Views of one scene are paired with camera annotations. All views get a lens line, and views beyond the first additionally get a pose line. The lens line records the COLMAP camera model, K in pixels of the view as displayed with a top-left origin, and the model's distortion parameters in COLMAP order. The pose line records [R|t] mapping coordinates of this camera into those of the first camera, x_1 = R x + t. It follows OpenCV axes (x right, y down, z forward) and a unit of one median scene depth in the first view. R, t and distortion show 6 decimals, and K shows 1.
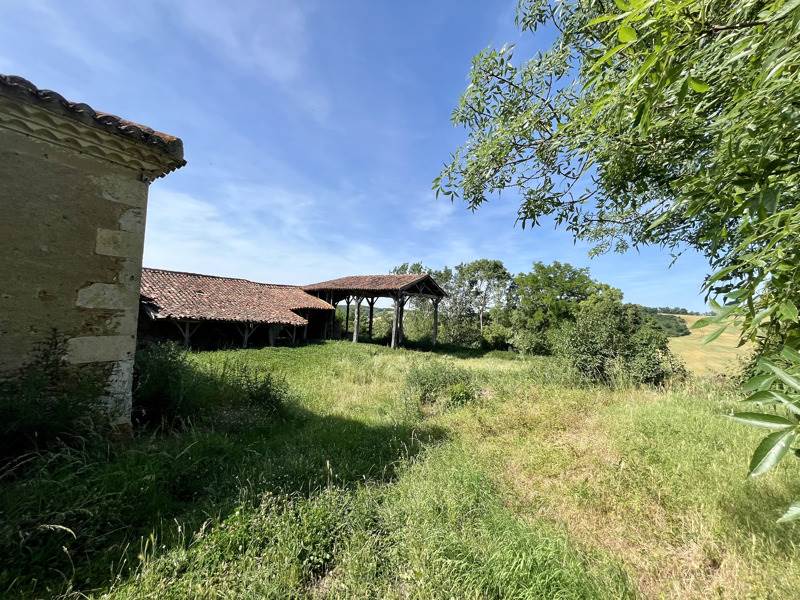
lens RADIAL K [[320.1, 0, 399.2], [0, 320.1, 300.3], [0, 0, 1]] dist [-0.004128, 0.000002]
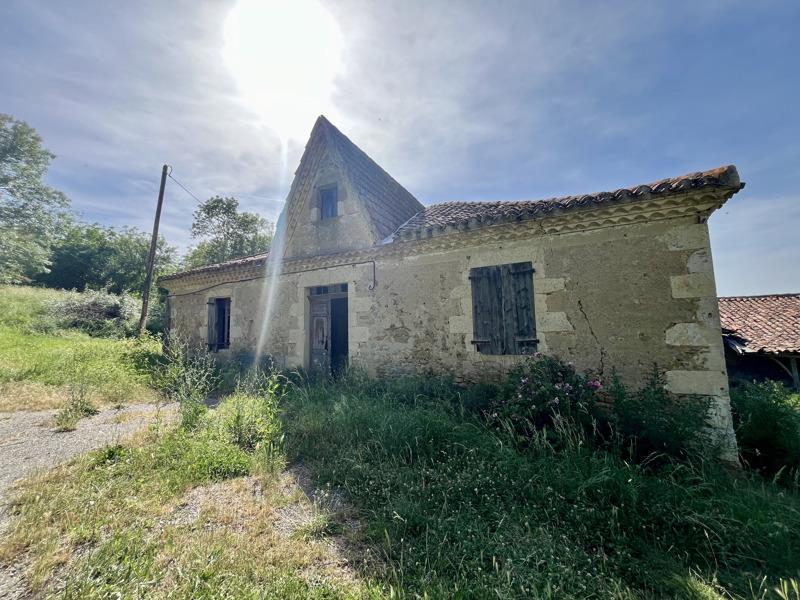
lens RADIAL K [[320.1, 0, 396.9], [0, 320.1, 300.0], [0, 0, 1]] dist [-0.004128, 0.000002]
pose [[0.099637, -0.162737, -0.981626, 0.089849], [0.059454, 0.985746, -0.157386, -0.015732], [0.993246, -0.042680, 0.107893, -0.124454]]
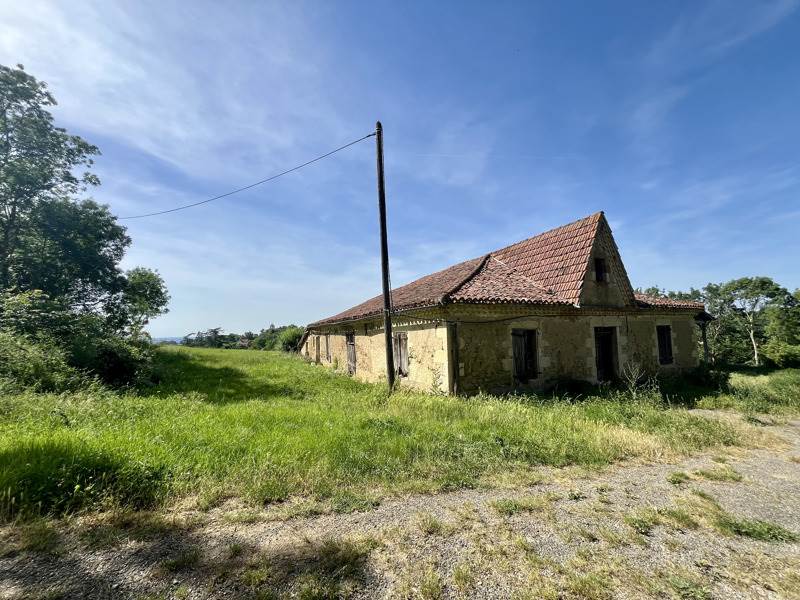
lens RADIAL K [[320.1, 0, 372.6], [0, 320.1, 310.4], [0, 0, 1]] dist [-0.004128, 0.000002]
pose [[0.862815, -0.099773, -0.495576, -2.832781], [0.083786, 0.994995, -0.054445, -0.764114], [0.498528, 0.005454, 0.866856, -4.952639]]
